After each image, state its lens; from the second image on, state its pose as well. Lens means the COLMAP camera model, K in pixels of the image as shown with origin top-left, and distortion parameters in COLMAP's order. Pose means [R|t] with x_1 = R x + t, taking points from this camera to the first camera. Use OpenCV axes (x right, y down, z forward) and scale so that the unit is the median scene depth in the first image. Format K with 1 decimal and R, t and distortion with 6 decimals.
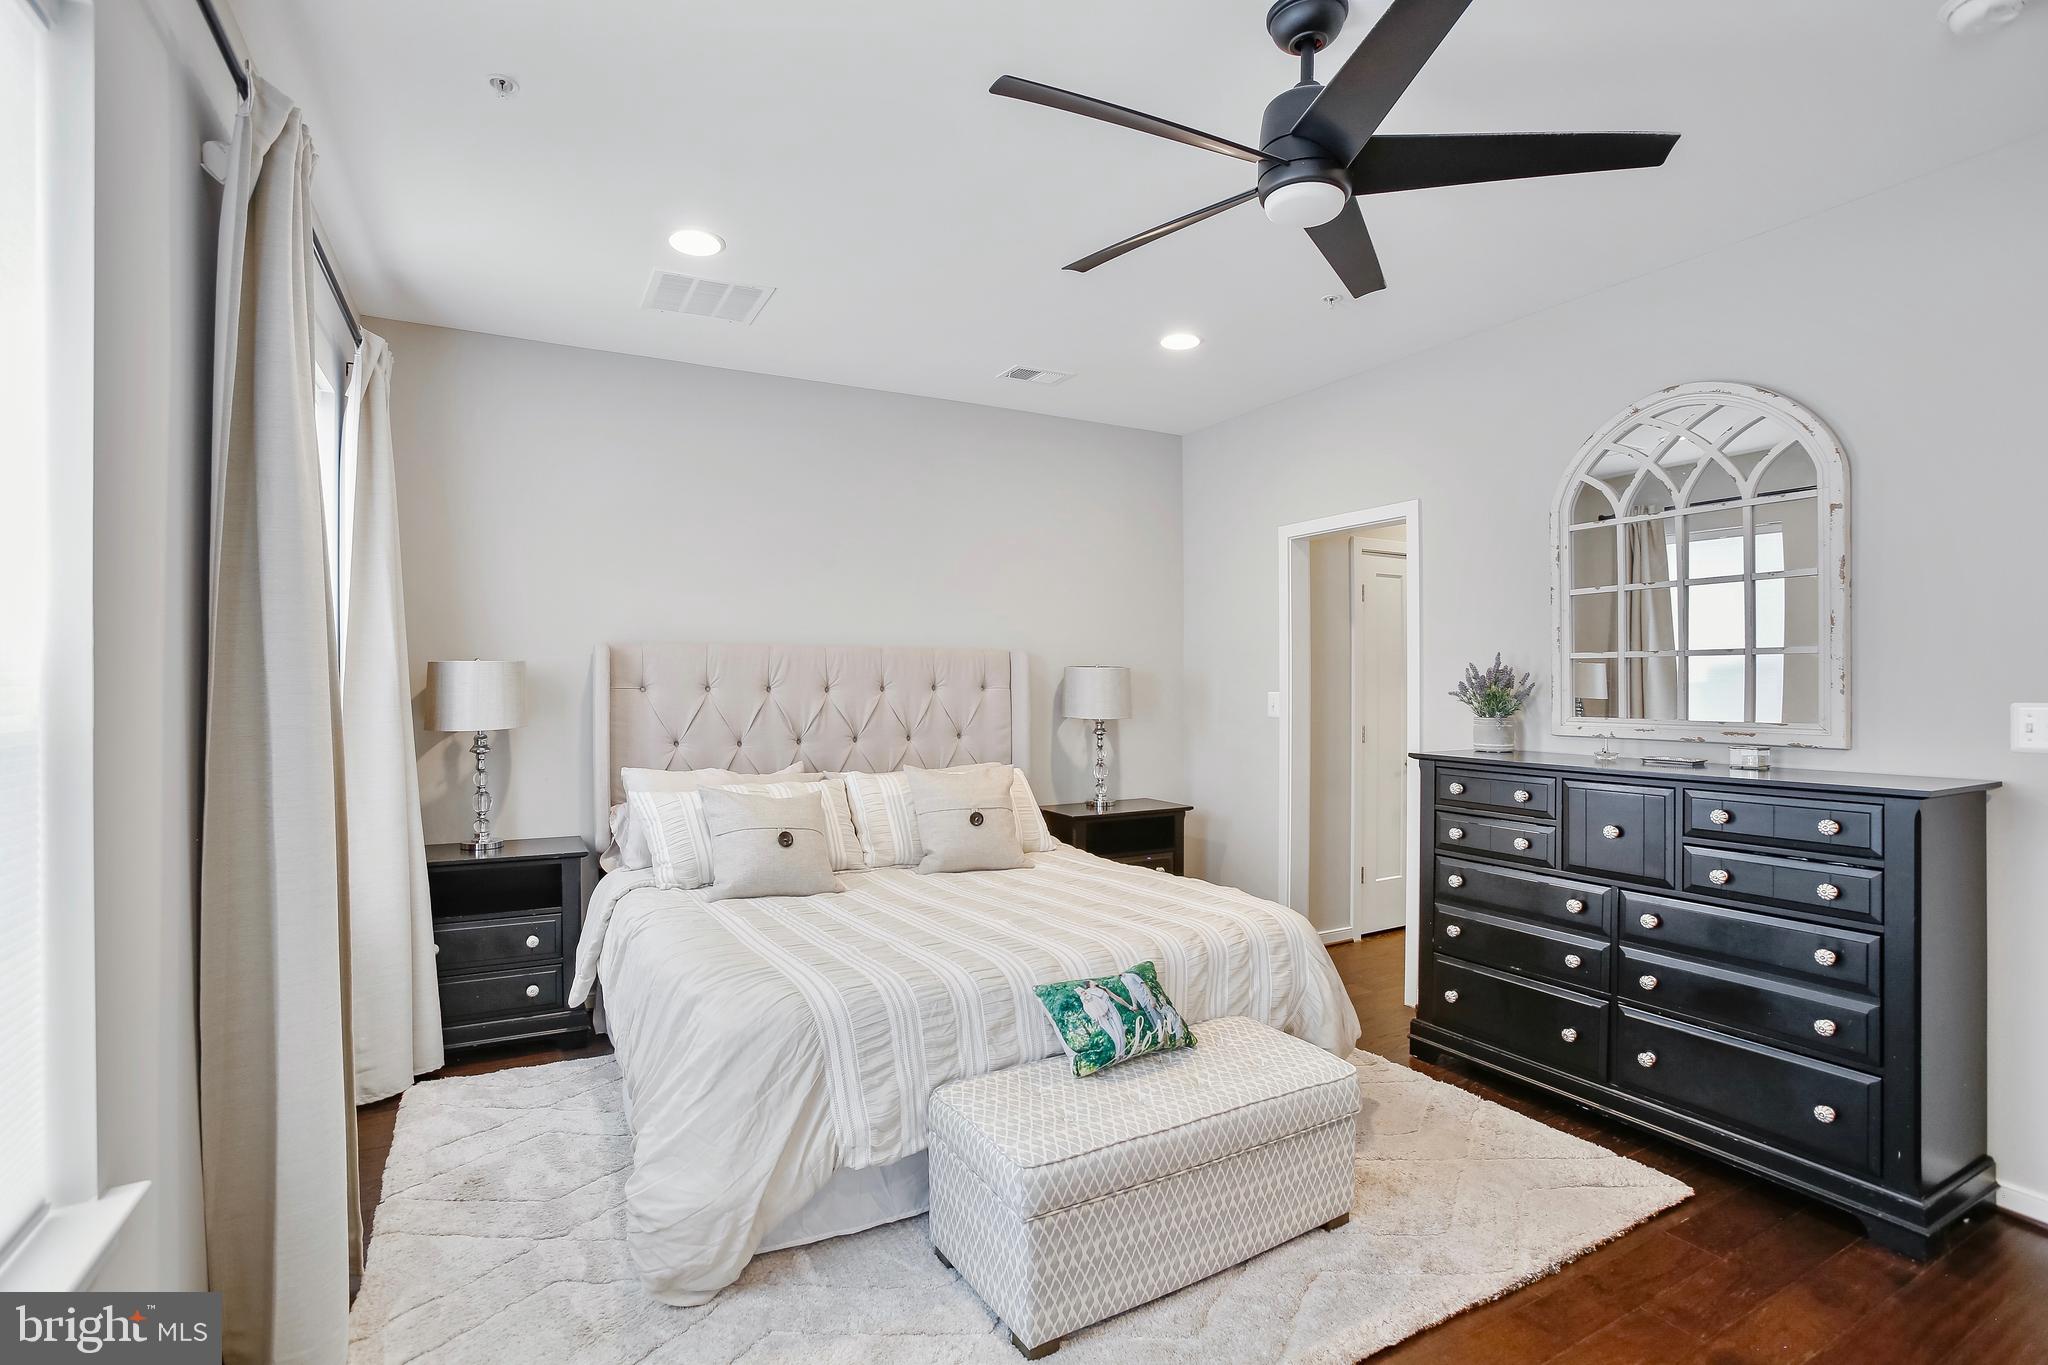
lens RADIAL K [[949.4, 0, 1024.0], [0, 949.4, 682.5], [0, 0, 1]] dist [-0.019907, 0.000291]
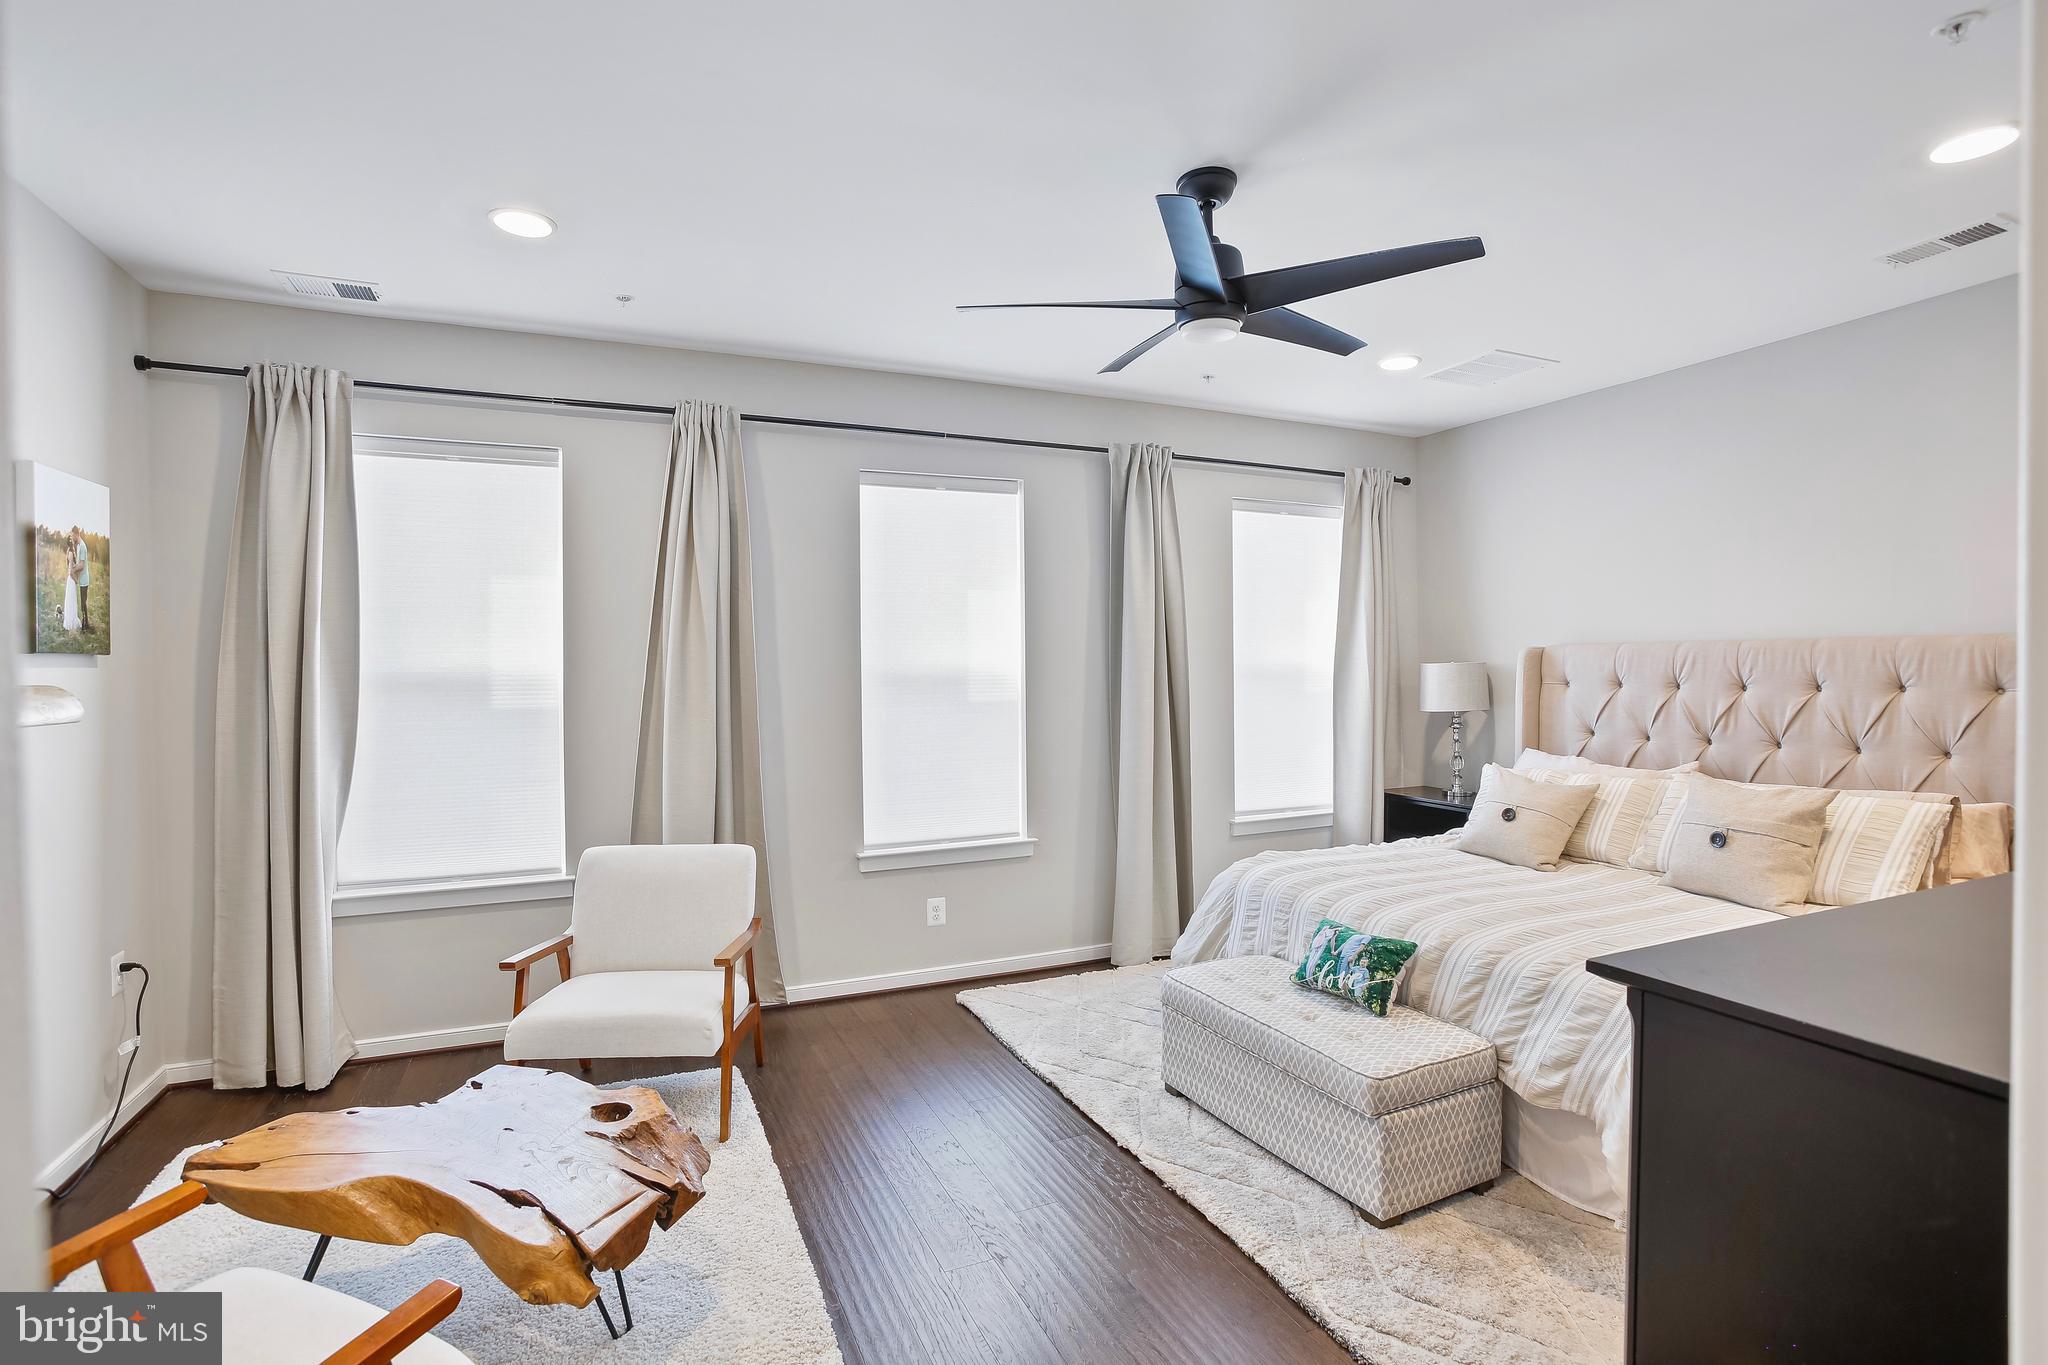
lens RADIAL K [[949.4, 0, 1024.0], [0, 949.4, 682.5], [0, 0, 1]] dist [-0.019907, 0.000291]
pose [[-0.067653, 0.010273, -0.997656, 1.085447], [0.004551, 0.999940, 0.009988, -0.014113], [0.997699, -0.003865, -0.067695, 0.553031]]
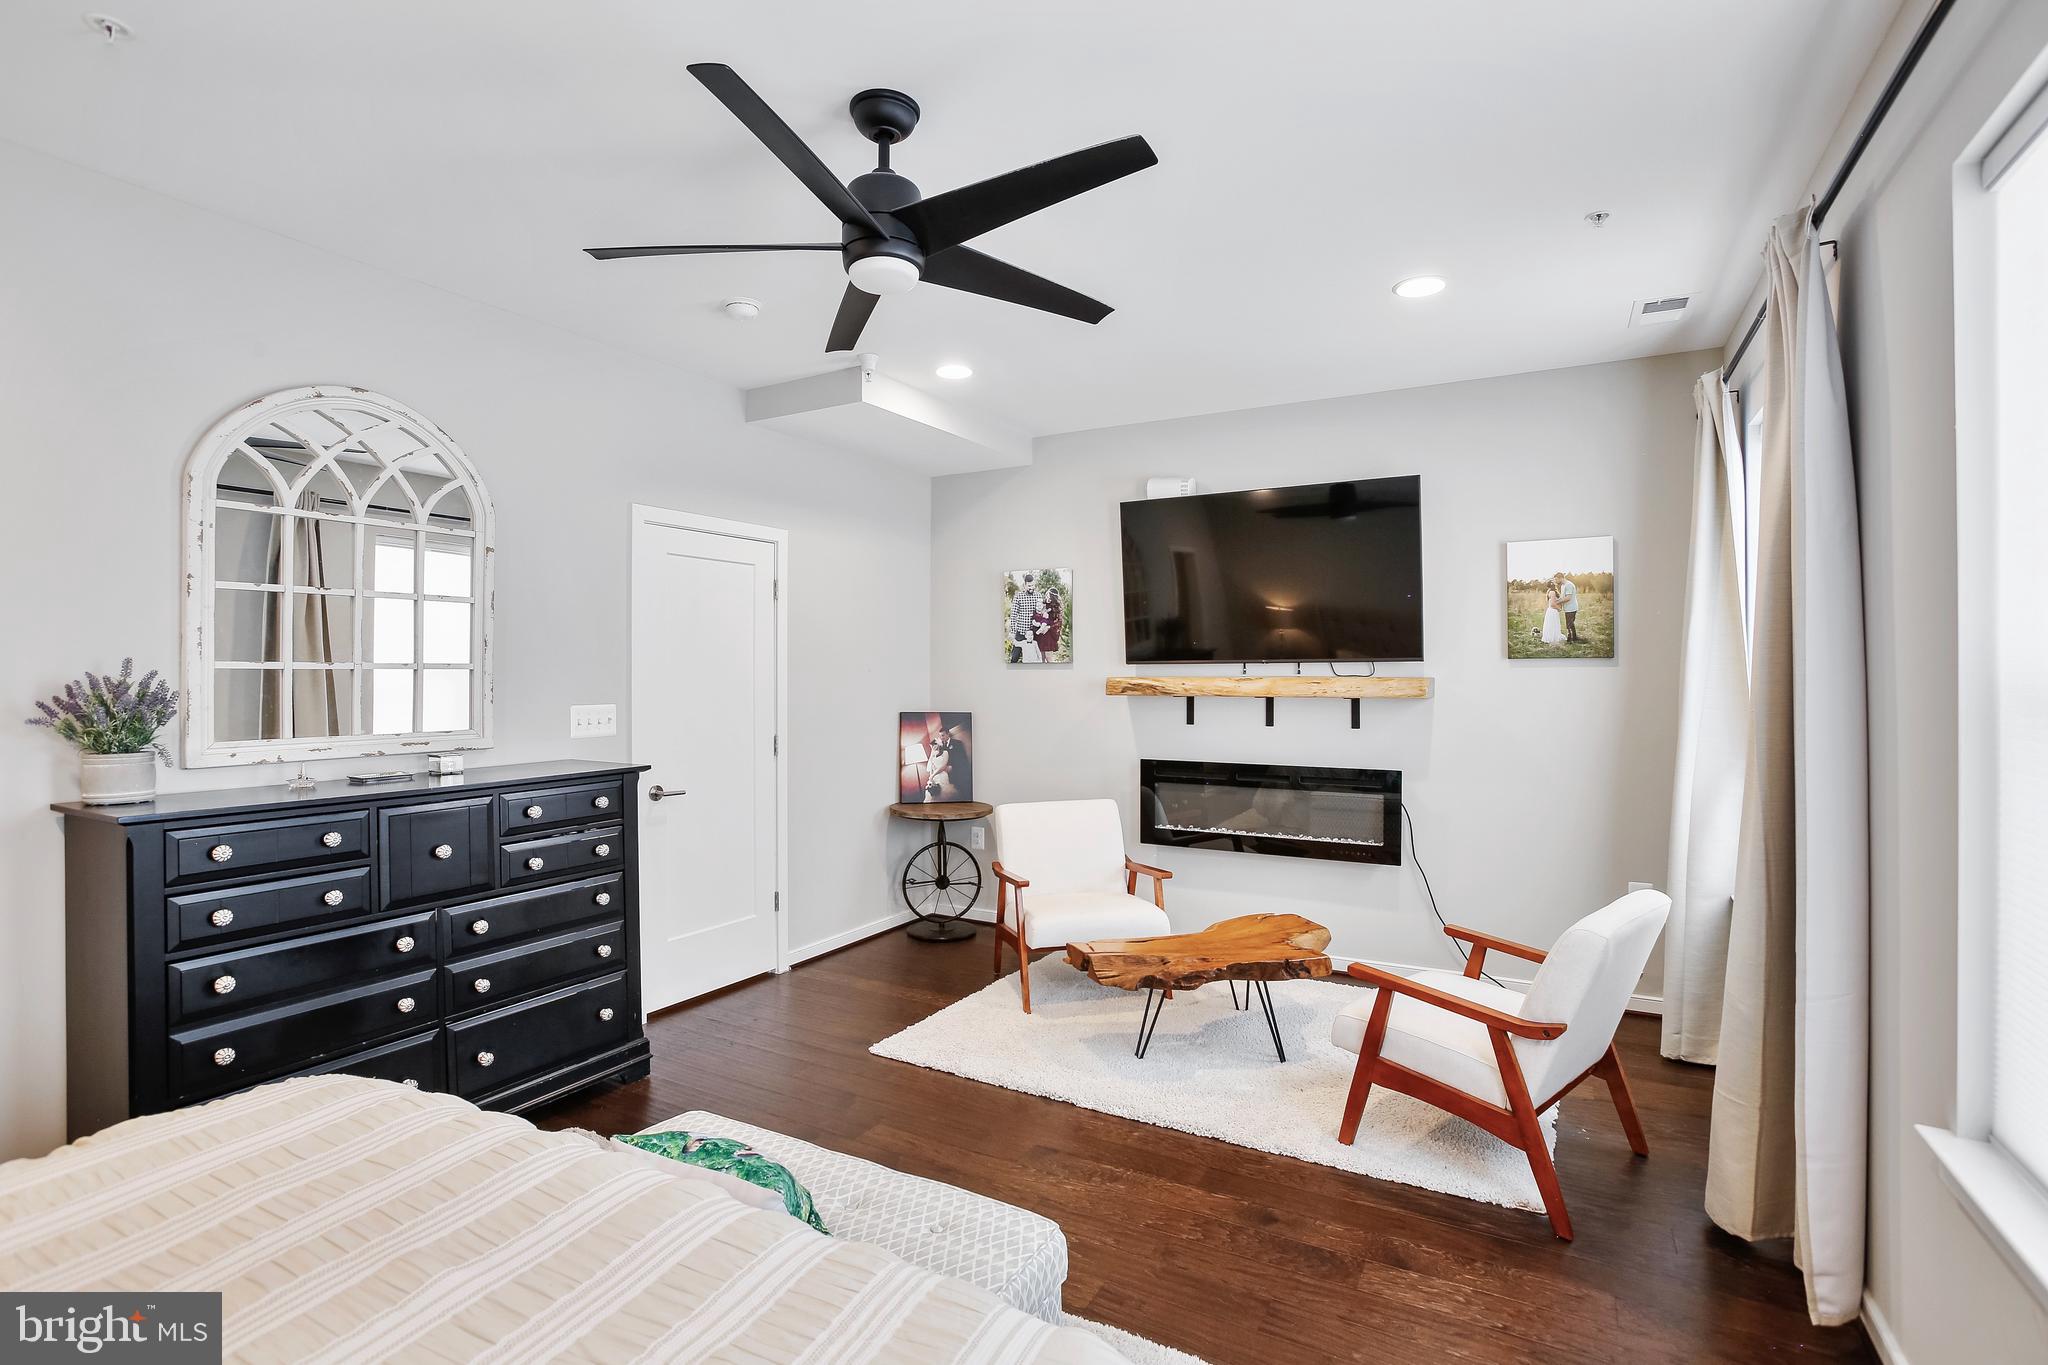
lens RADIAL K [[949.4, 0, 1024.0], [0, 949.4, 682.5], [0, 0, 1]] dist [-0.019907, 0.000291]
pose [[-0.512219, 0.000664, 0.858855, -0.499394], [0.008265, 0.999957, 0.004157, -0.013351], [-0.858815, 0.009228, -0.512203, 0.949779]]
